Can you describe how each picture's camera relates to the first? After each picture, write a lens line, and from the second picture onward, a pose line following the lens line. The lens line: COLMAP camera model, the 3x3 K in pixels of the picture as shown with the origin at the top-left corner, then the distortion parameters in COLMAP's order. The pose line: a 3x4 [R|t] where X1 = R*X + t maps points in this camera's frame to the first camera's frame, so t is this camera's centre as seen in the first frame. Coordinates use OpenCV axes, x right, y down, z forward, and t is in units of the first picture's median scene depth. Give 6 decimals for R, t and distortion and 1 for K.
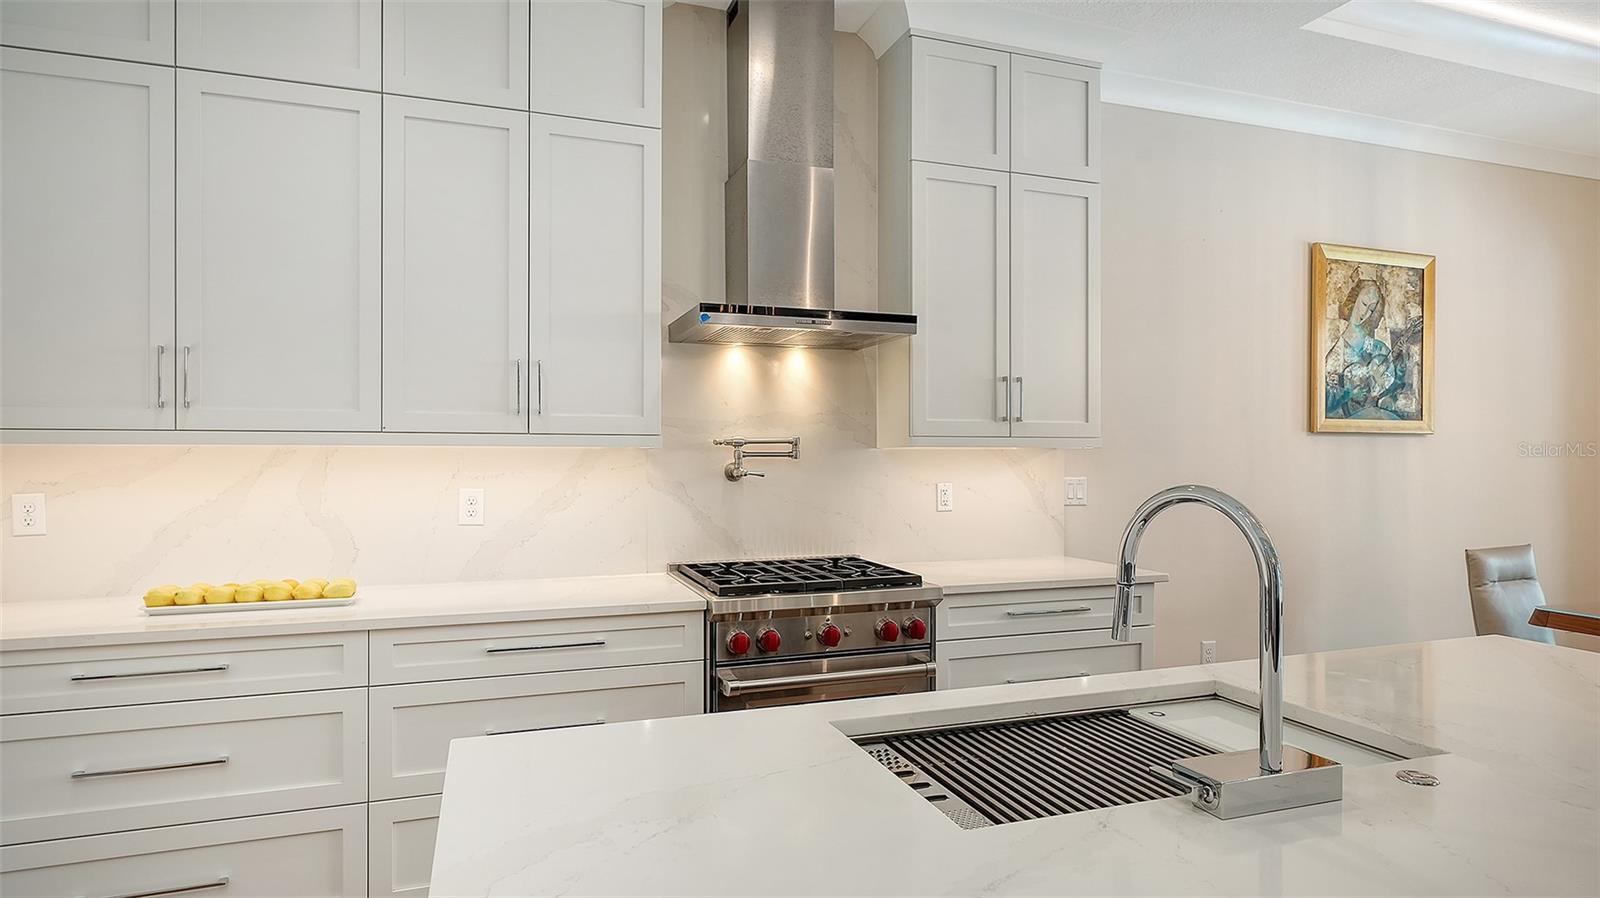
lens RADIAL K [[870.8, 0, 804.7], [0, 870.8, 449.8], [0, 0, 1]] dist [-0.022313, -0.001328]
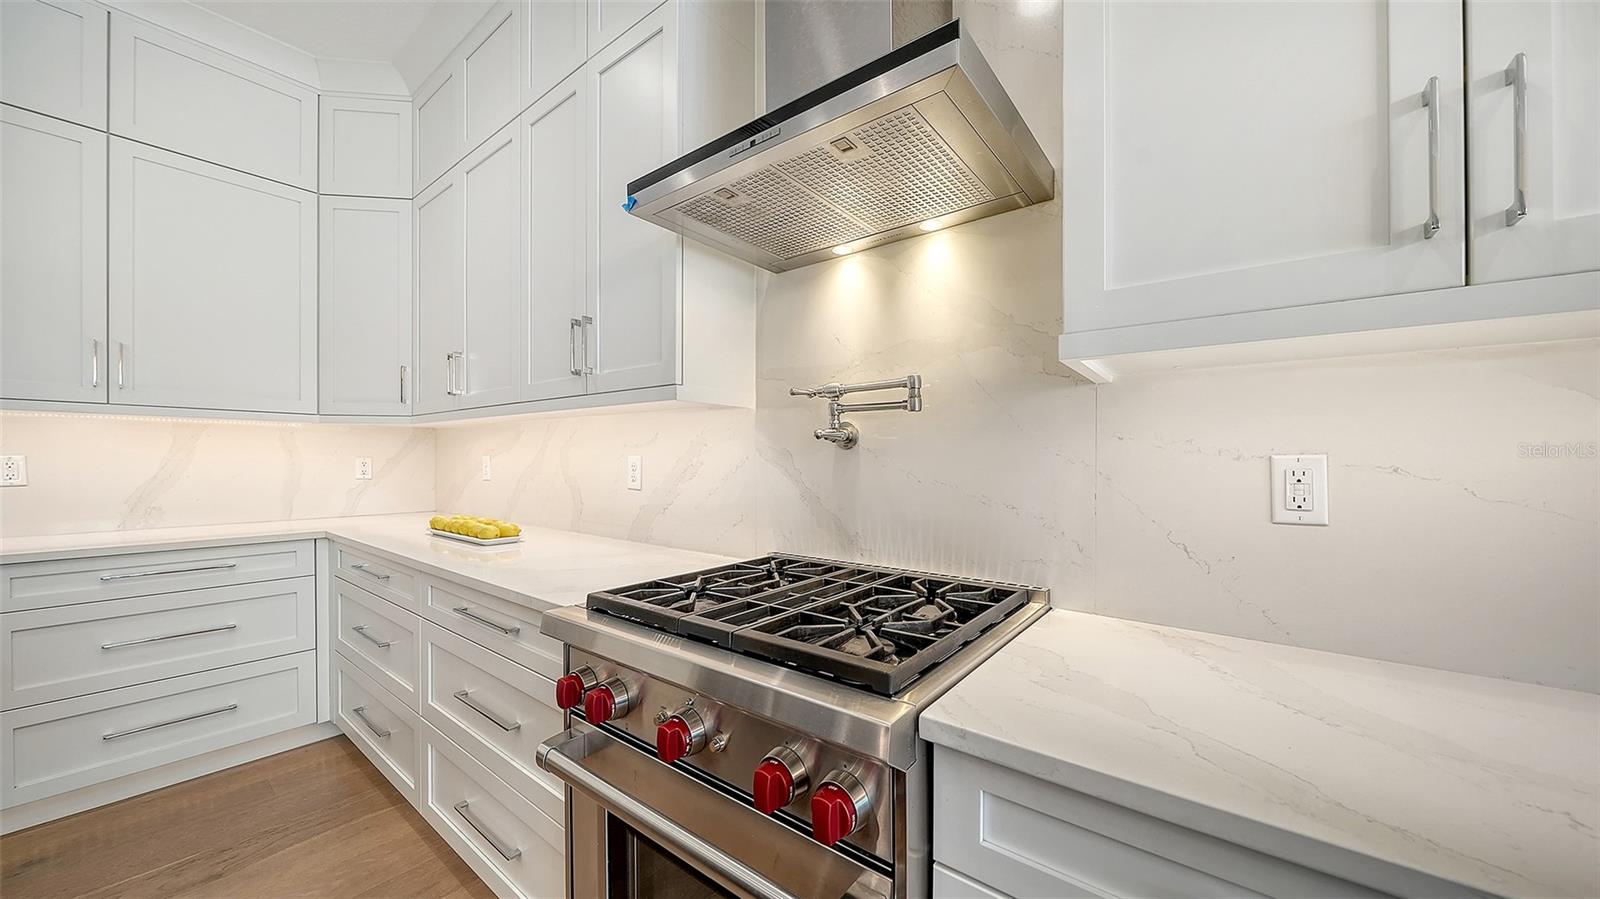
lens RADIAL K [[564.9, 0, 841.8], [0, 564.9, 465.3], [0, 0, 1]] dist [-0.002165, -0.001001]
pose [[0.531394, 0.007227, -0.847094, 0.270311], [0.000450, 0.999961, 0.008814, 0.040858], [0.847125, -0.005065, 0.531370, 0.683038]]
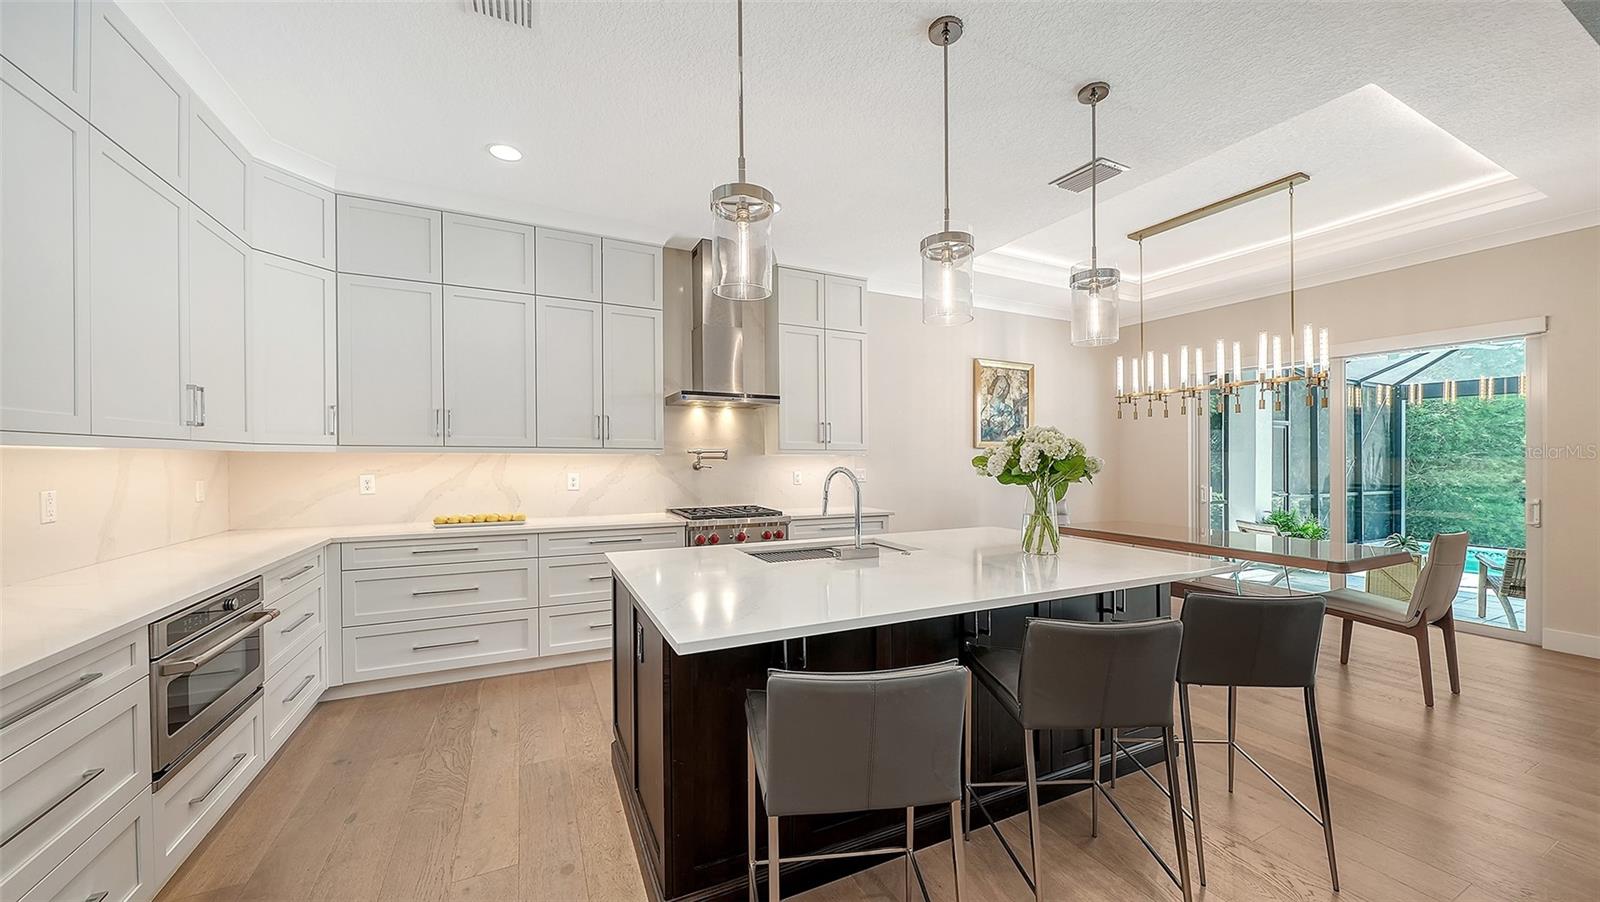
lens RADIAL K [[571.2, 0, 808.4], [0, 571.2, 462.4], [0, 0, 1]] dist [-0.001188, -0.000582]
pose [[0.992355, -0.000492, 0.123413, 0.015378], [-0.000611, 0.999960, 0.008905, 0.003265], [-0.123413, -0.008913, 0.992315, -0.388716]]
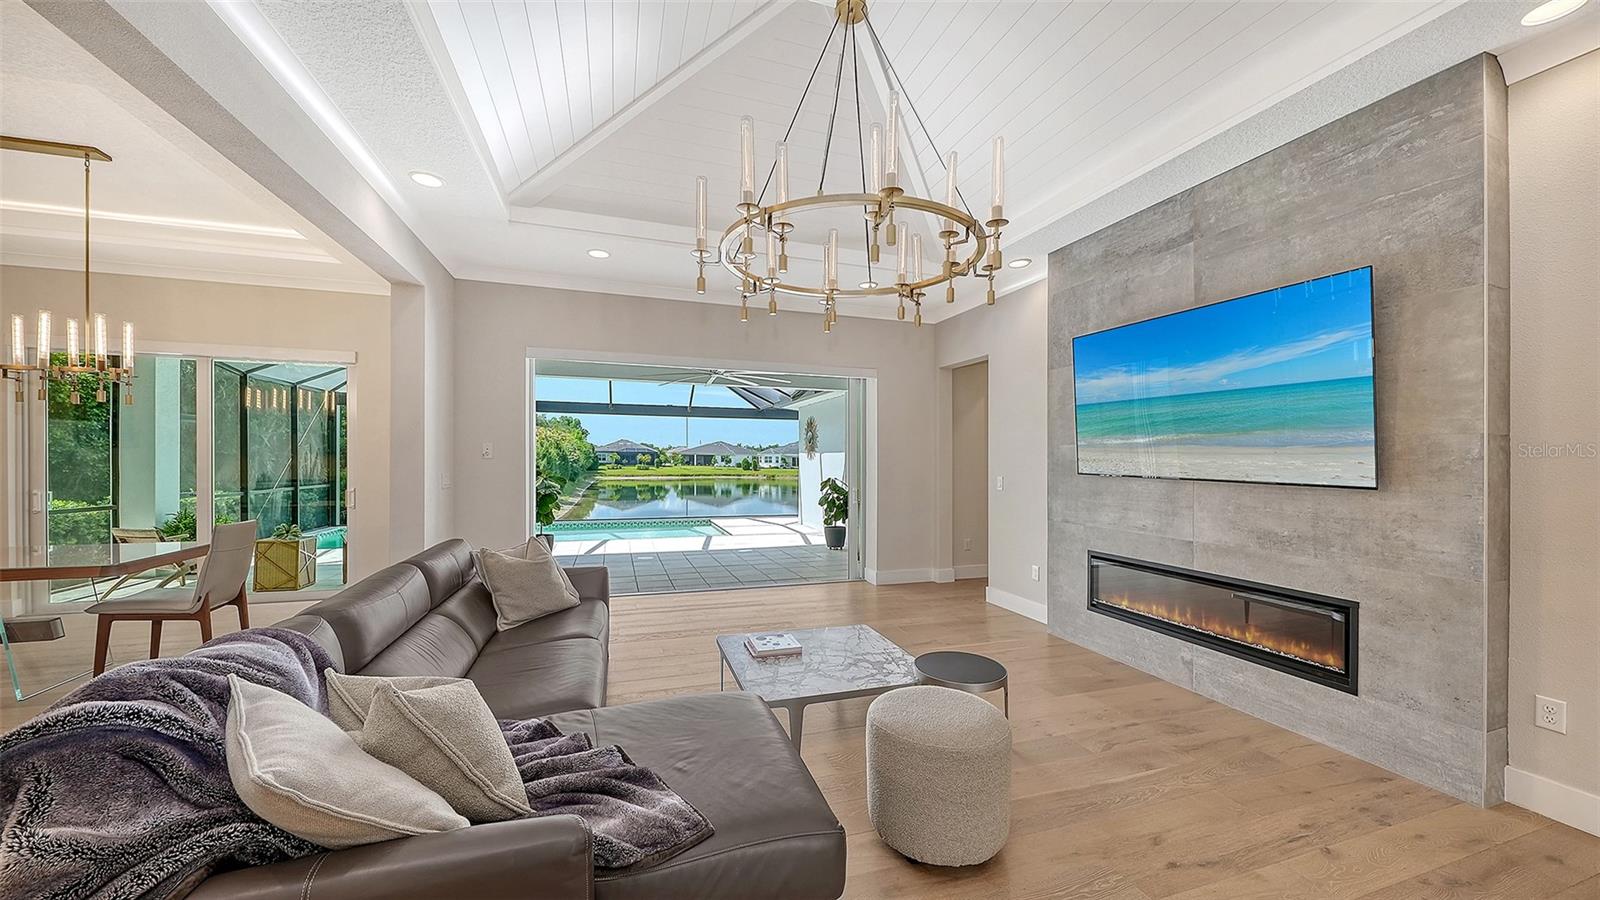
lens RADIAL K [[564.9, 0, 801.4], [0, 564.9, 455.4], [0, 0, 1]] dist [-0.002165, -0.001001]
pose [[0.026201, 0.003710, 0.999650, 0.121991], [-0.007478, 0.999966, -0.003515, -0.004503], [-0.999629, -0.007383, 0.026228, -0.673161]]
